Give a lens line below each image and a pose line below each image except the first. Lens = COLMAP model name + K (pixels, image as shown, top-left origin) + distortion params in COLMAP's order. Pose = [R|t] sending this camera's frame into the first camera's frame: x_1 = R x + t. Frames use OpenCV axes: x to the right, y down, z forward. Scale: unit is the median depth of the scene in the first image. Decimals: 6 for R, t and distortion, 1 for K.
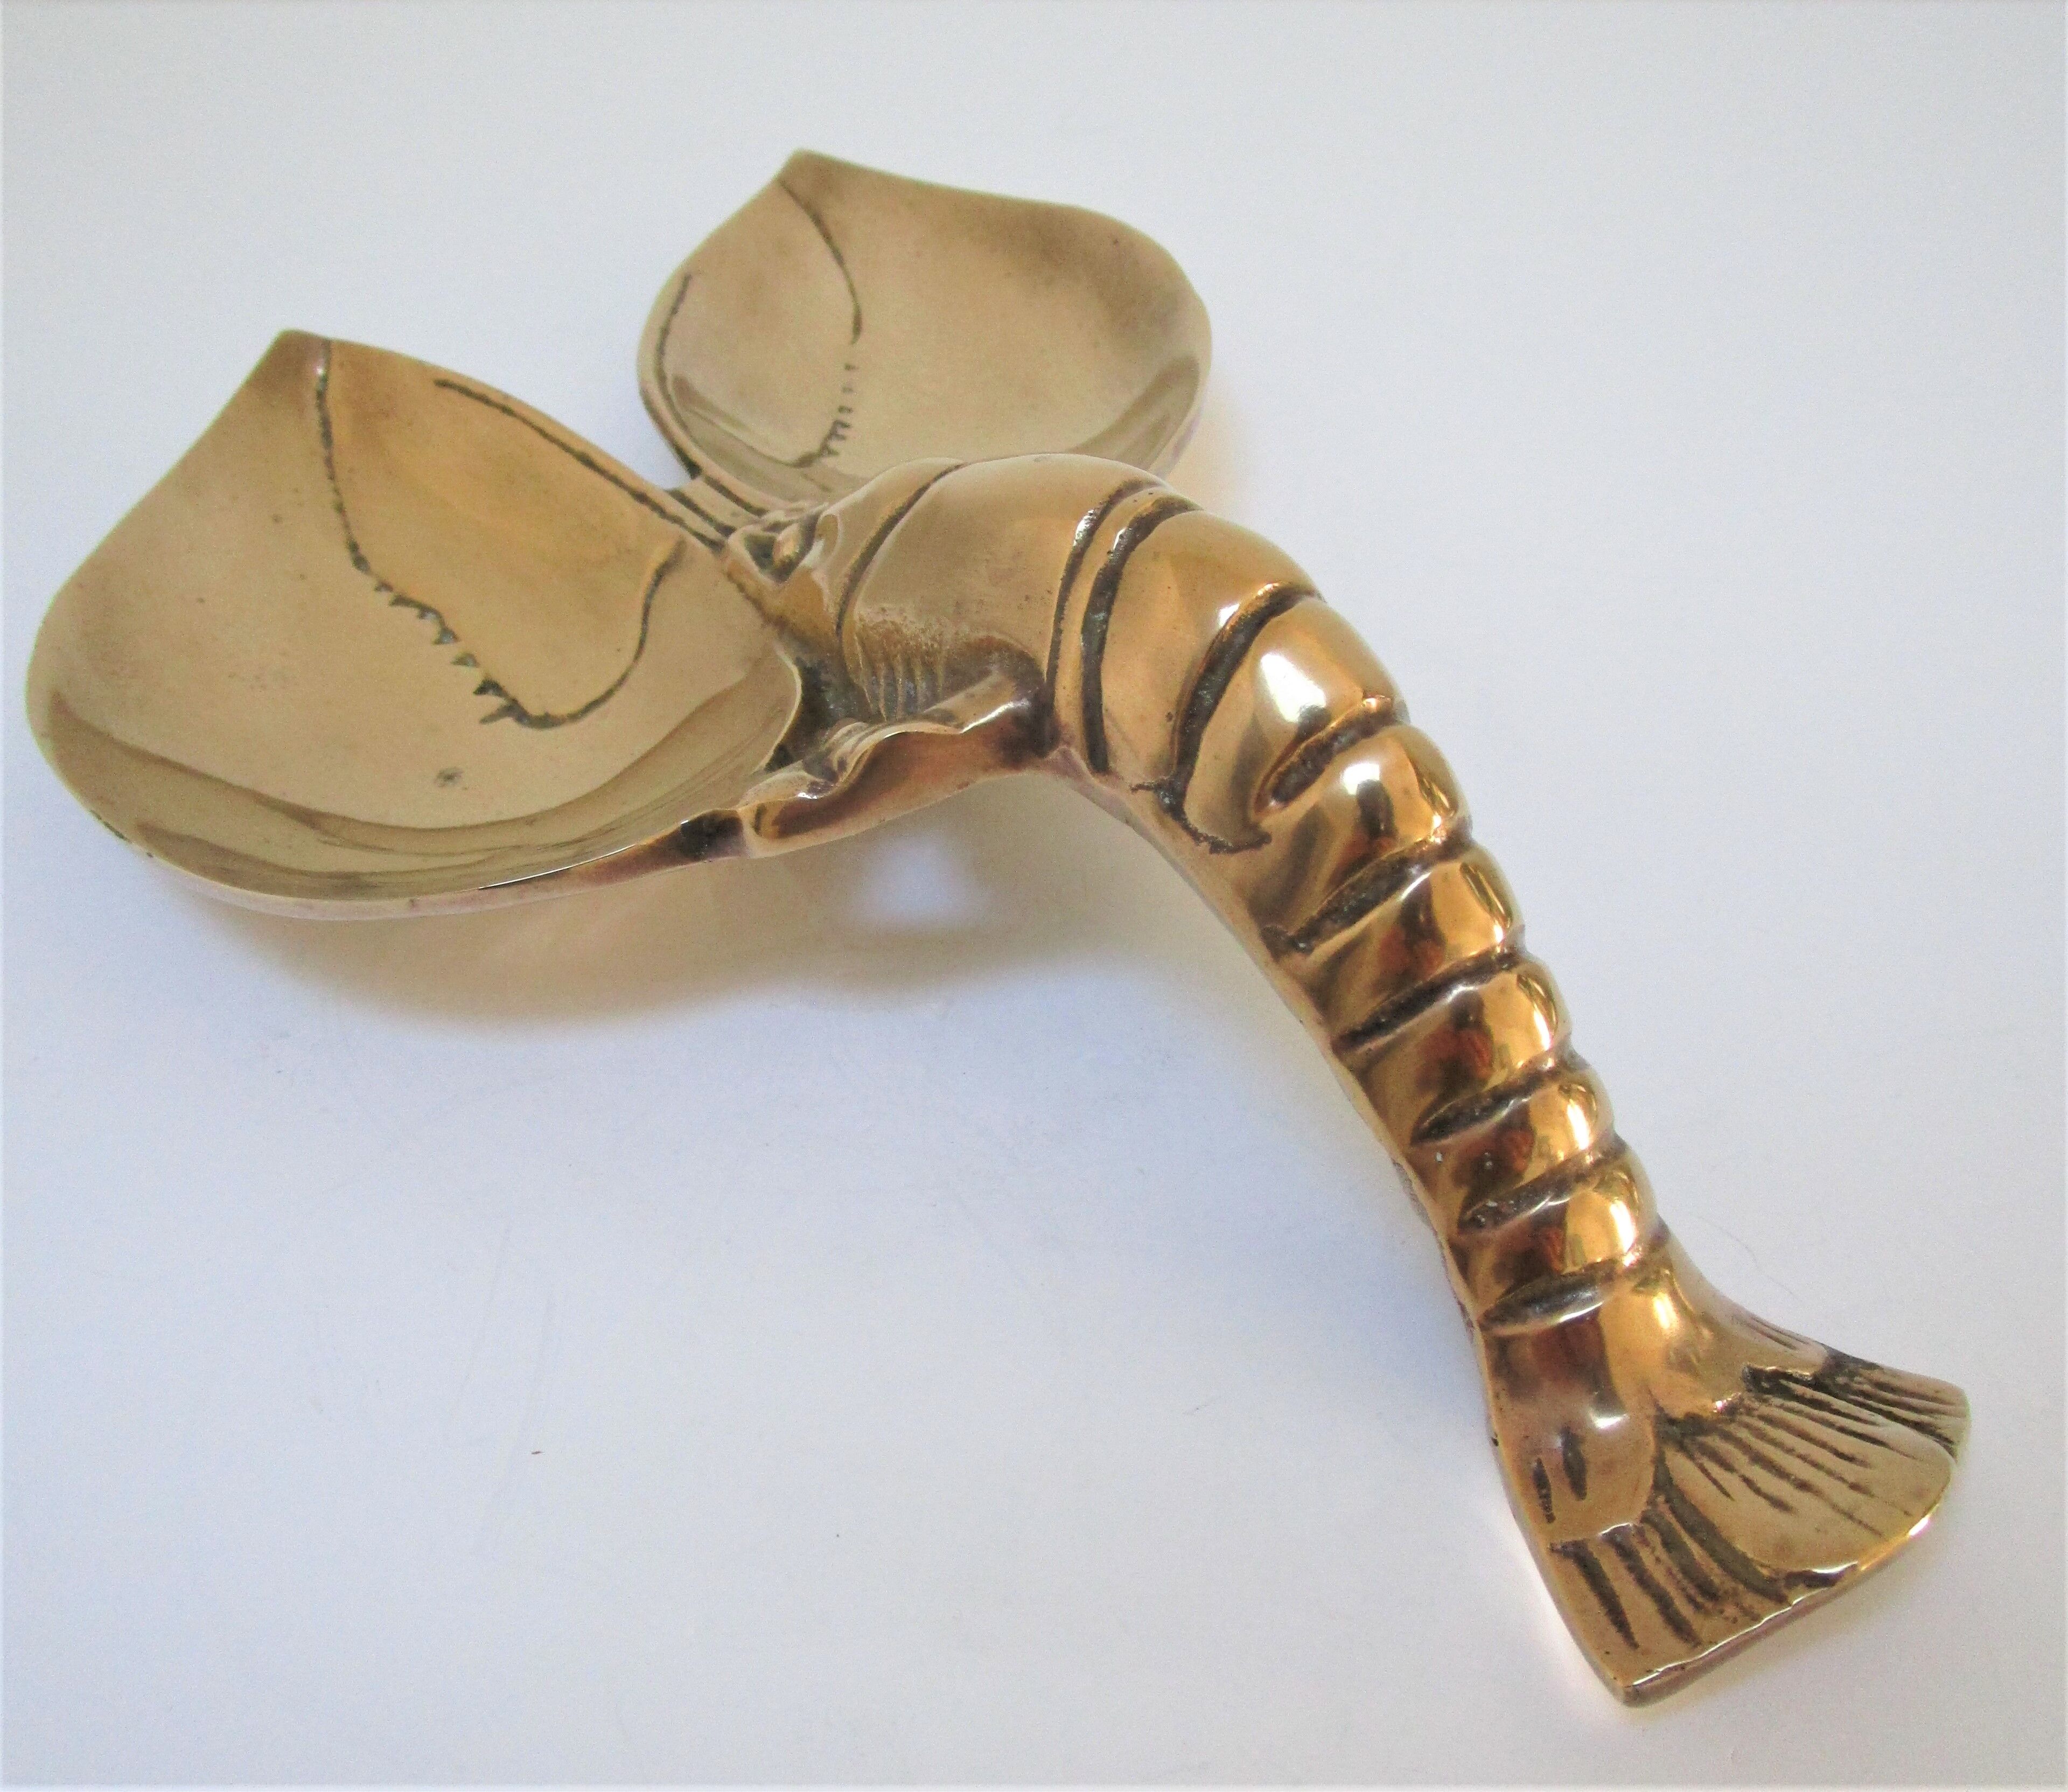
lens RADIAL K [[1922.2, 0, 1031.2], [0, 1922.2, 882.6], [0, 0, 1]] dist [-0.016907, -0.016360]
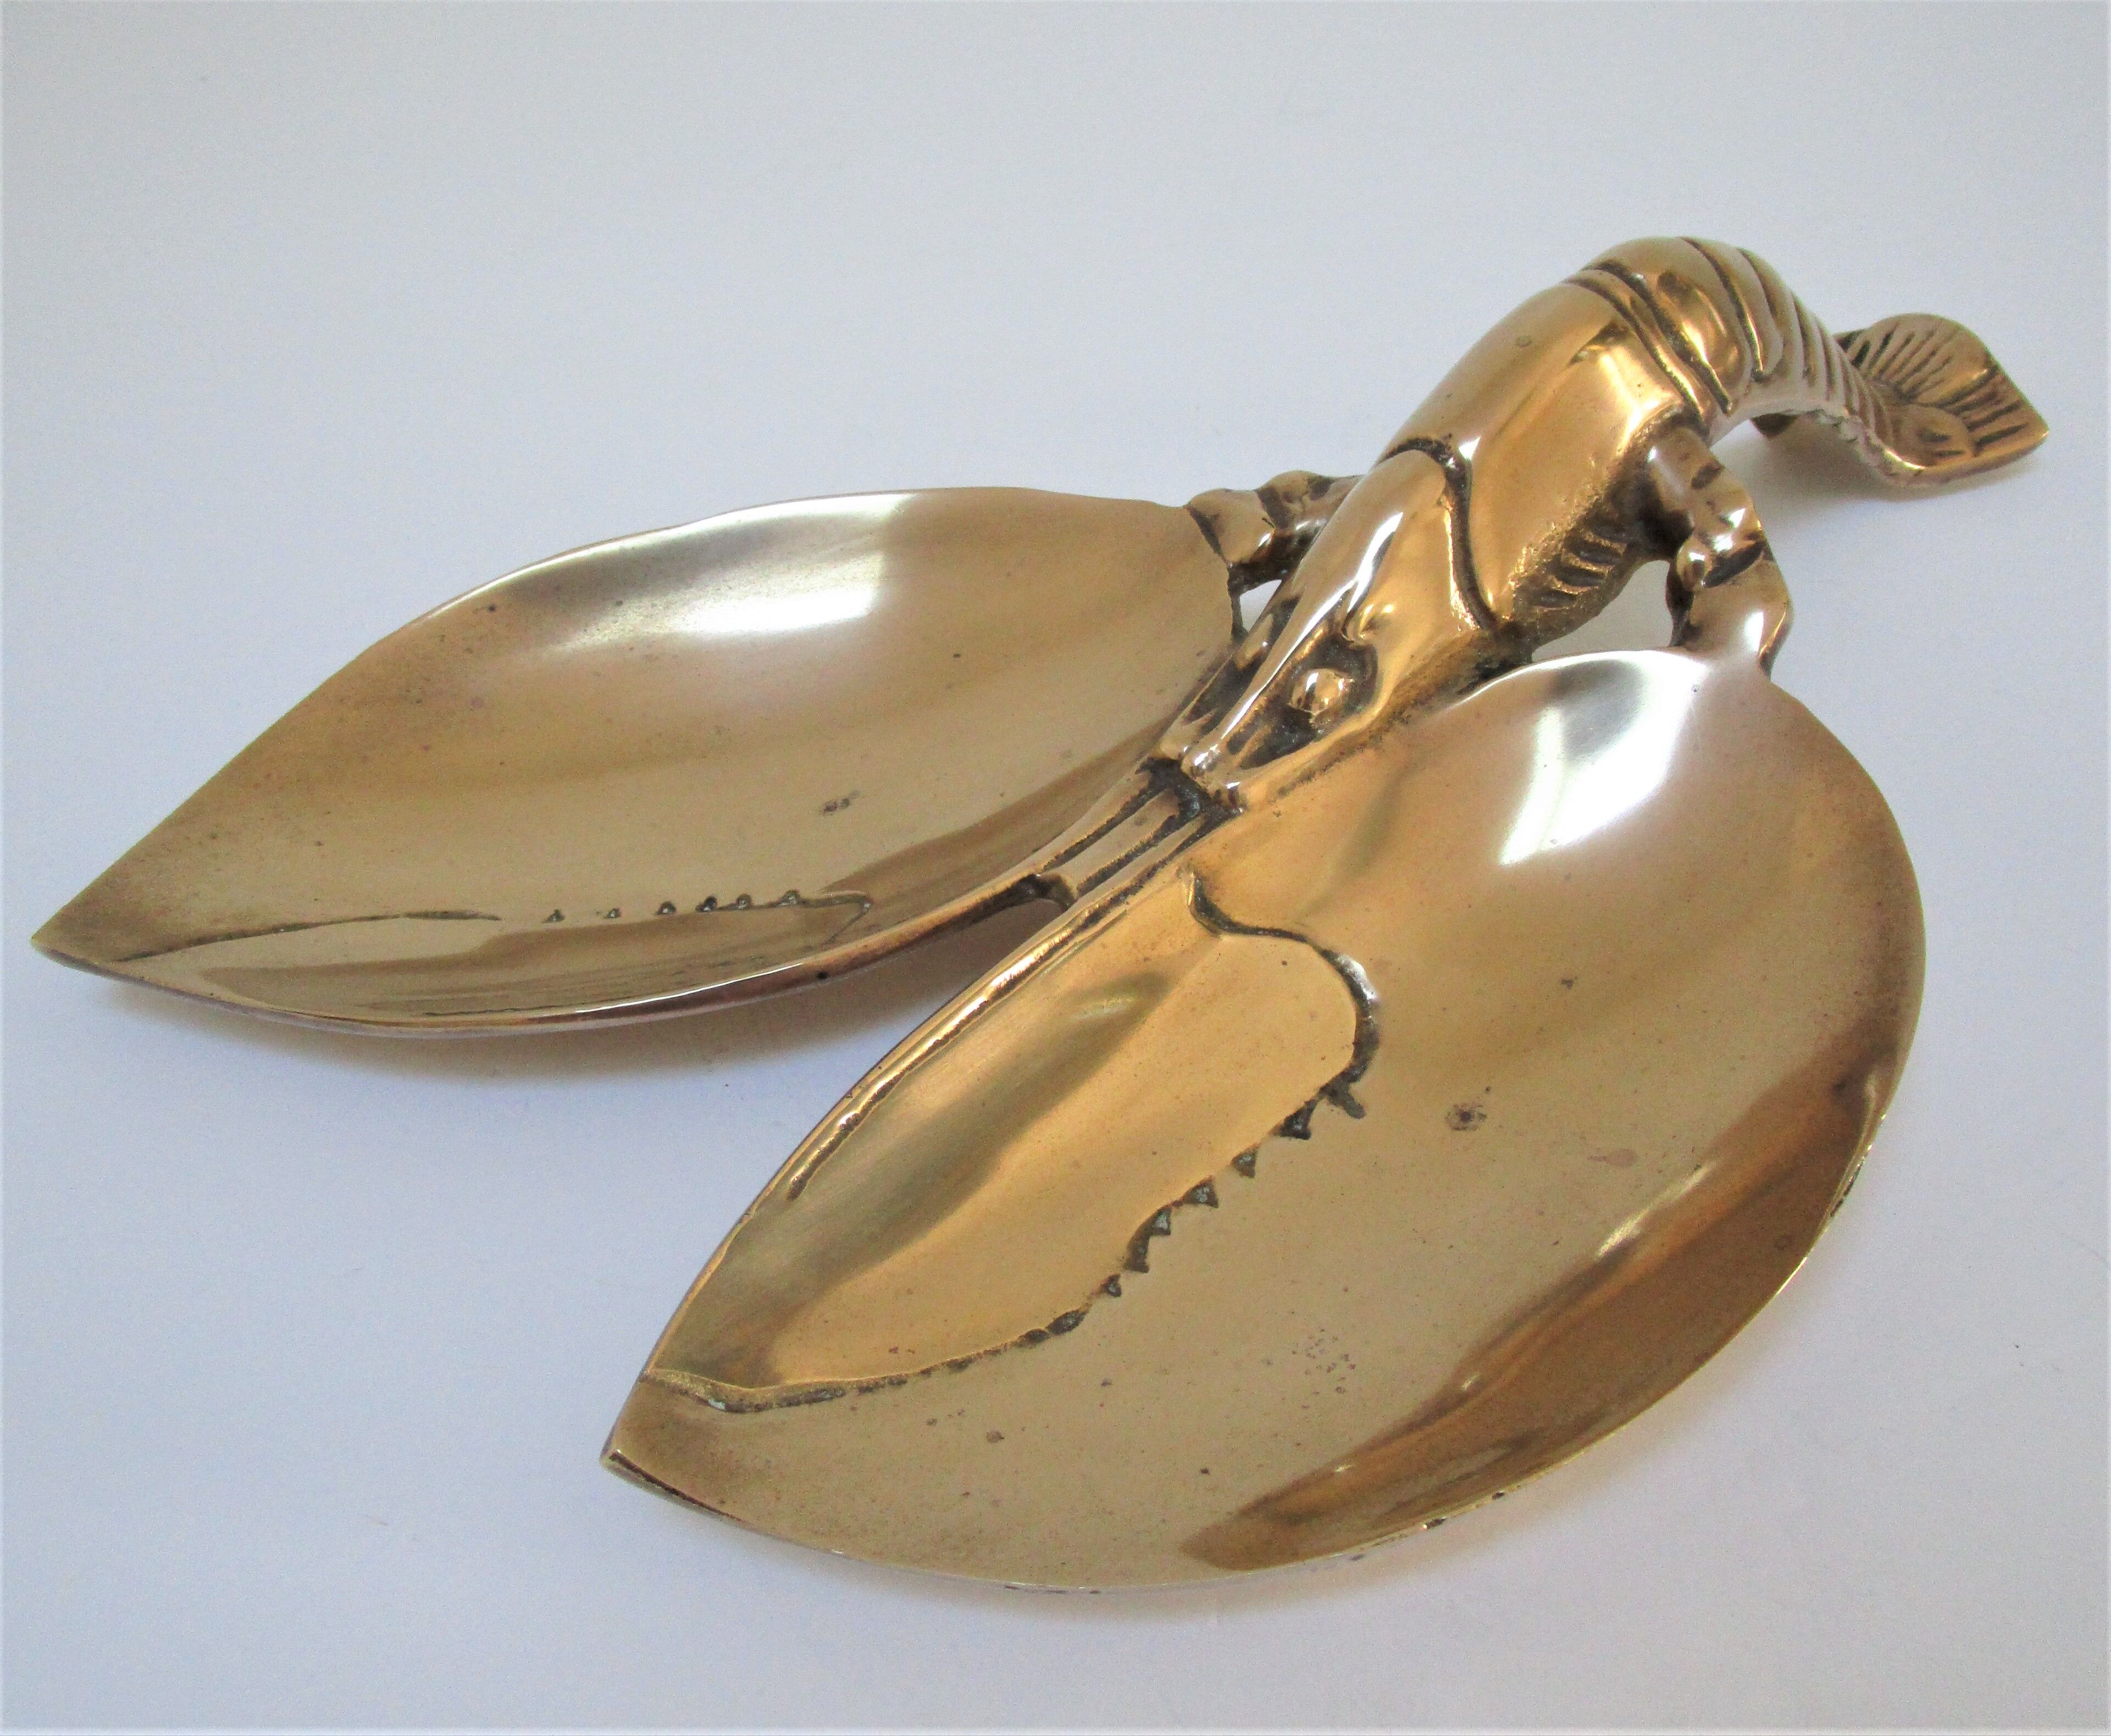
lens RADIAL K [[1977.7, 0, 1061.5], [0, 1977.7, 769.5], [0, 0, 1]] dist [-0.032708, 0.025717]
pose [[-0.080383, -0.651890, 0.754041, -0.831225], [0.691428, 0.508425, 0.513256, -0.702996], [-0.717960, 0.562622, 0.409866, 0.627123]]
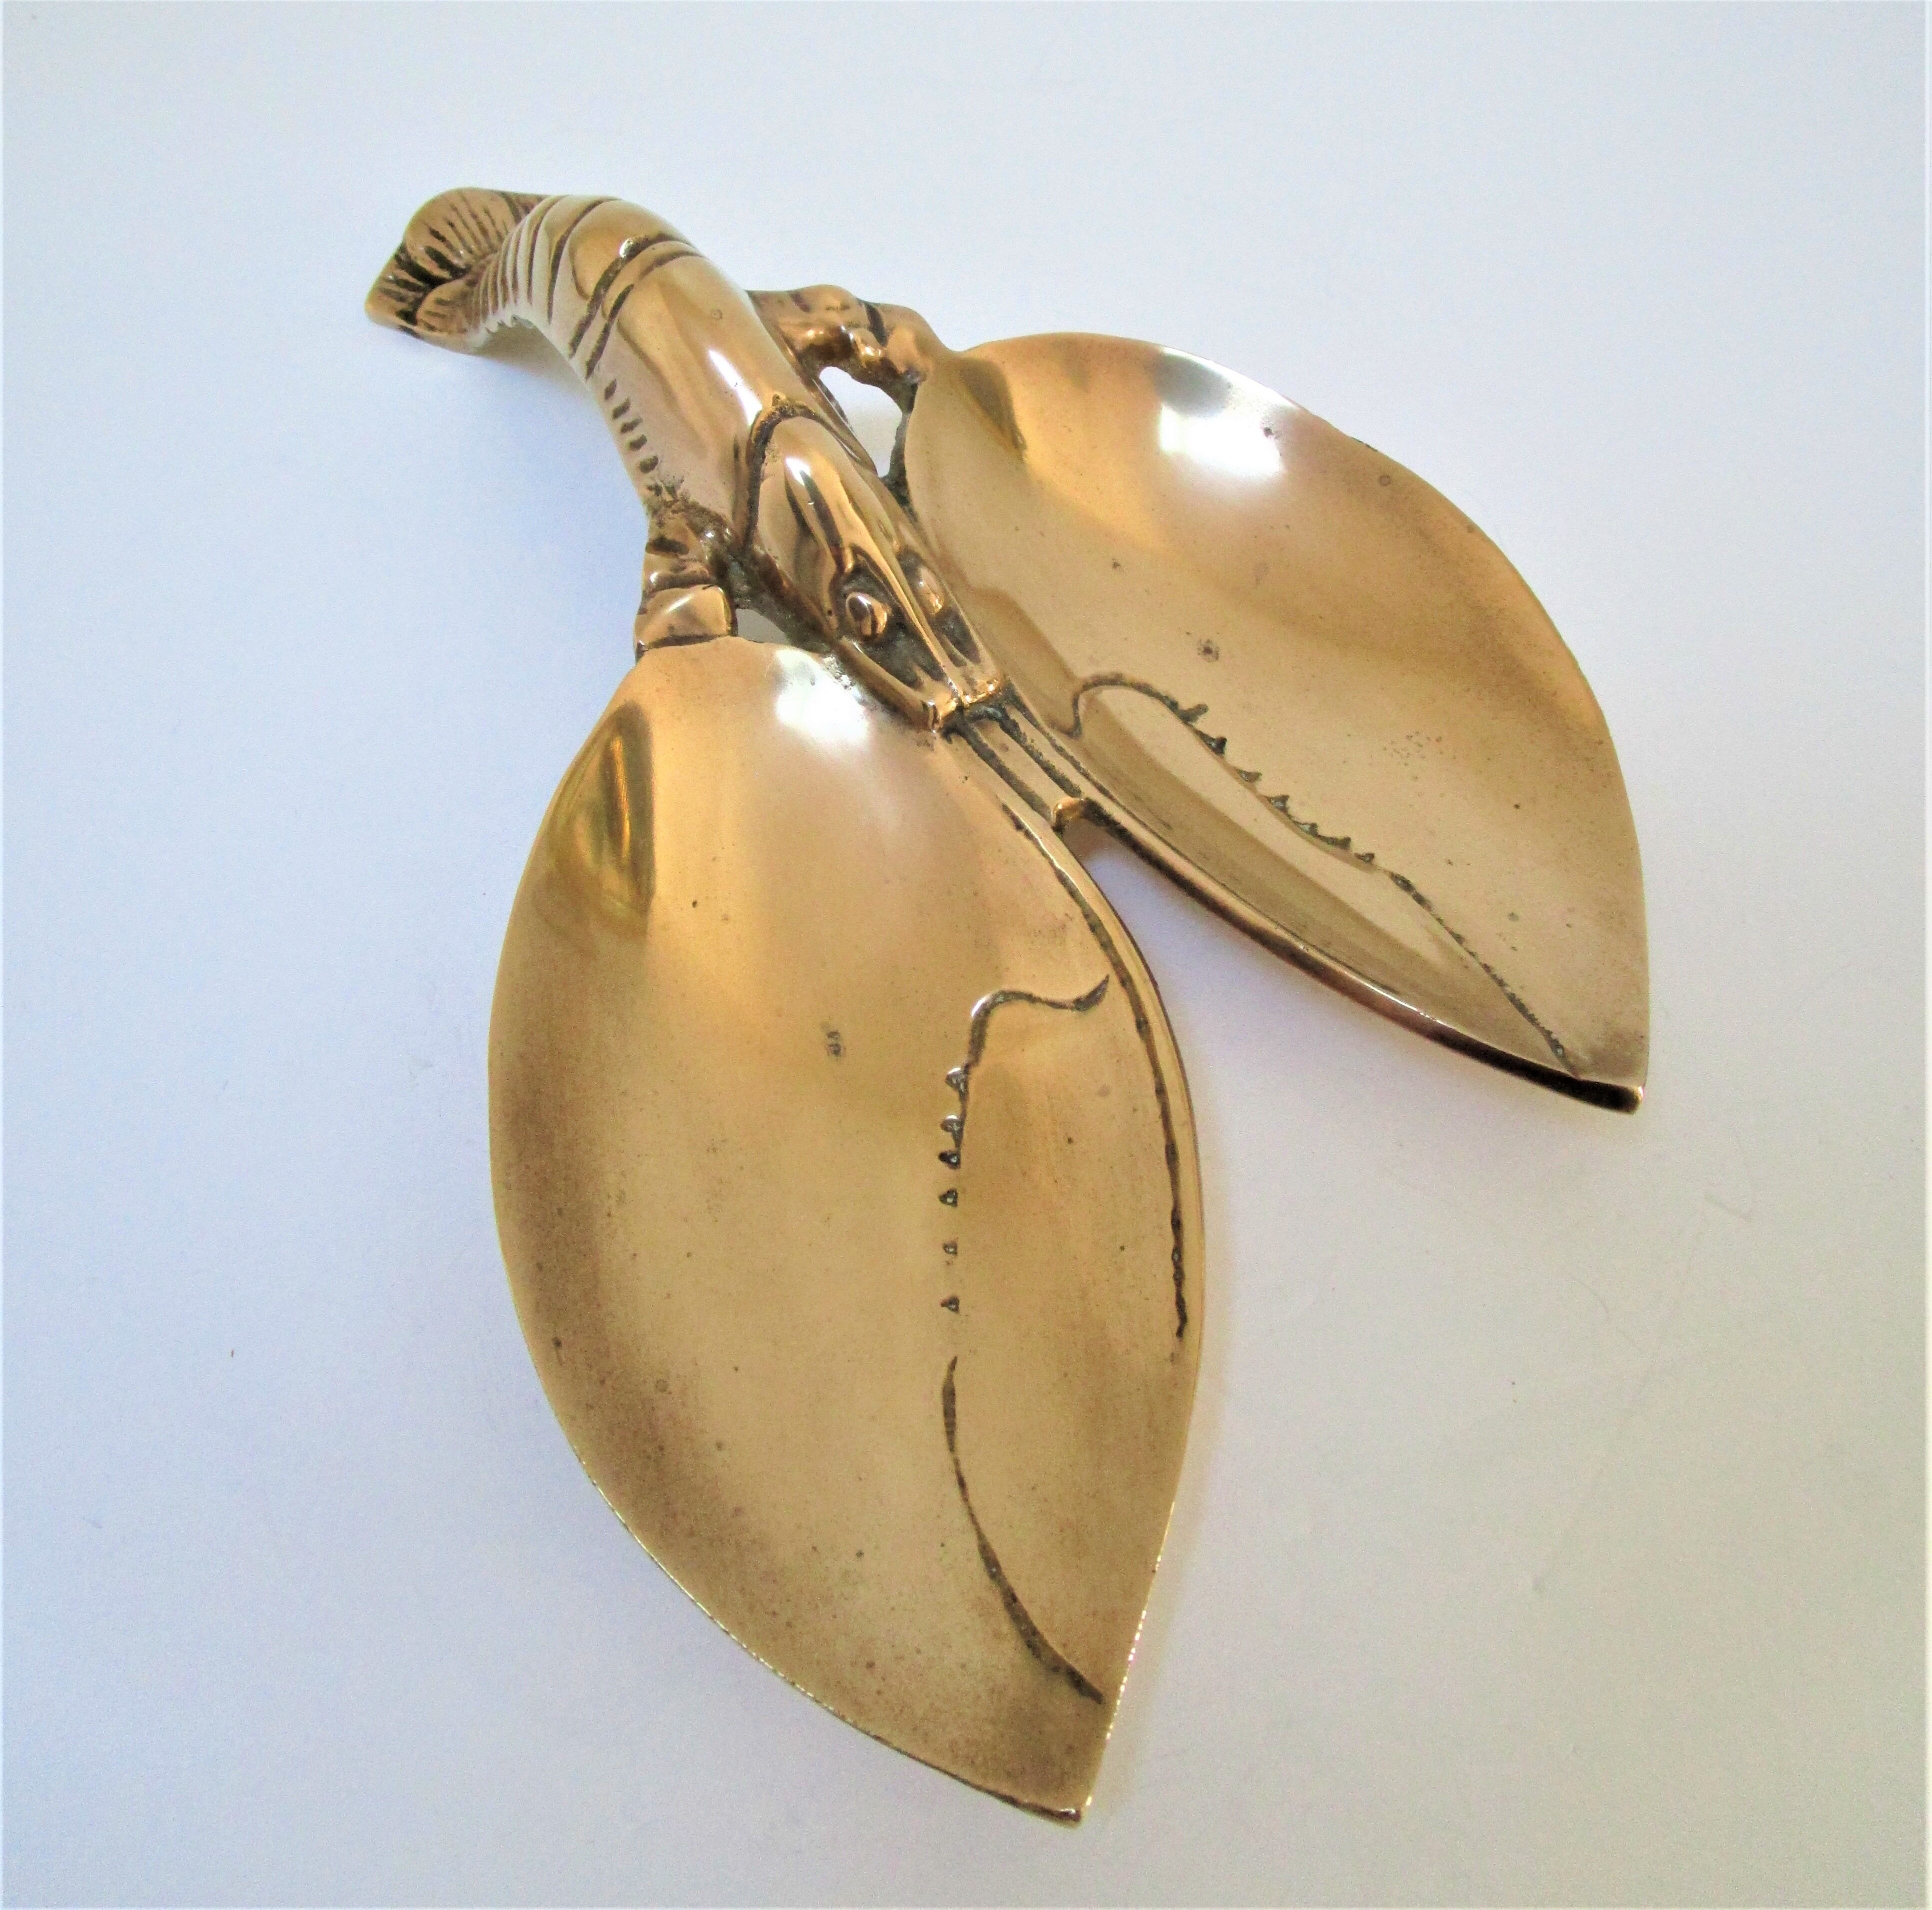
lens RADIAL K [[1797.9, 0, 973.9], [0, 1797.9, 651.6], [0, 0, 1]] dist [-0.034337, 0.014867]
pose [[-0.999468, 0.032106, 0.005686, -0.143650], [0.005454, -0.007308, 0.999958, -1.196666], [0.032146, 0.999458, 0.007129, 0.931448]]
